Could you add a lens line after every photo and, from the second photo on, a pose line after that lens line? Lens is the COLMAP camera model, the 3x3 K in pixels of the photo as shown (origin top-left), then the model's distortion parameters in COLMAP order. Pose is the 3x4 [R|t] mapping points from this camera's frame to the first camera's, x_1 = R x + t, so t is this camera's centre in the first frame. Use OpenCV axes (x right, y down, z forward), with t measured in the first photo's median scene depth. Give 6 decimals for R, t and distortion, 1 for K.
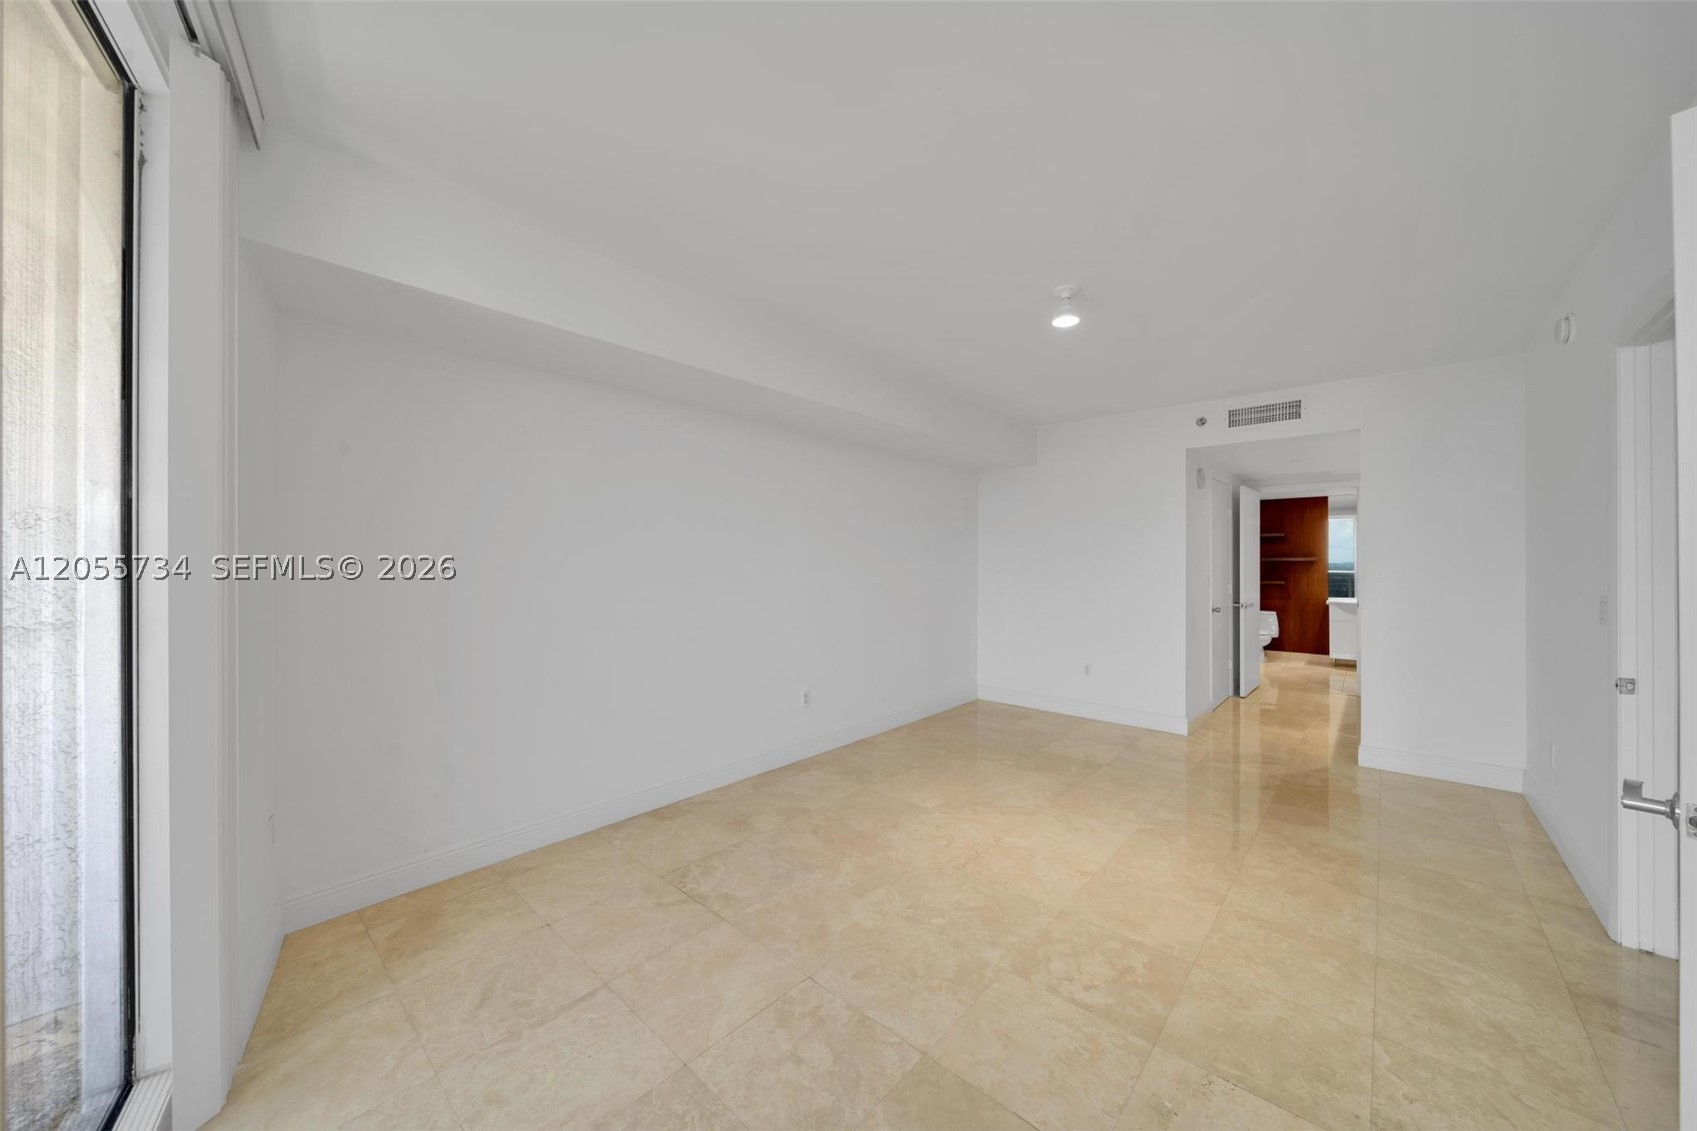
lens RADIAL K [[584.5, 0, 859.3], [0, 584.5, 565.1], [0, 0, 1]] dist [0.000048, -0.001270]
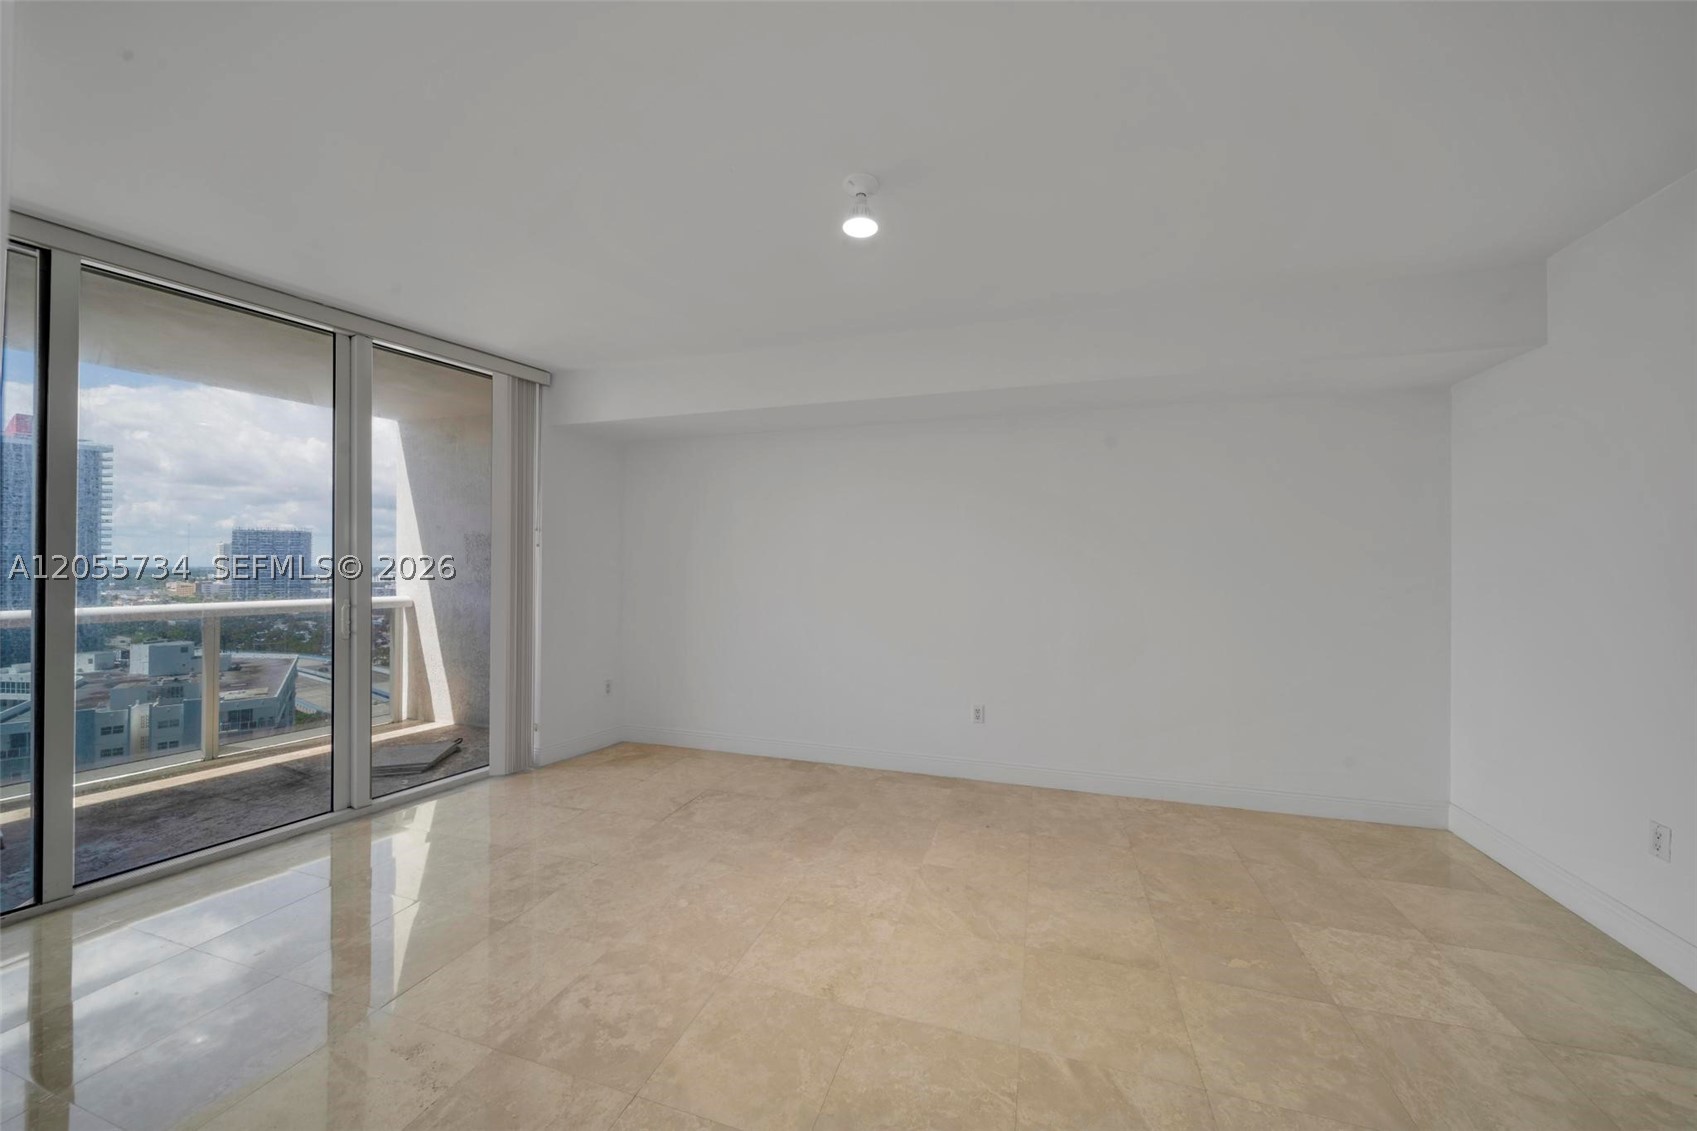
lens RADIAL K [[593.9, 0, 860.5], [0, 593.9, 561.2], [0, 0, 1]] dist [-0.000089, -0.000256]
pose [[0.416513, -0.004063, -0.909121, 1.251179], [-0.005262, 0.999962, -0.006880, -0.000050], [0.909115, 0.007650, 0.416476, 0.846812]]
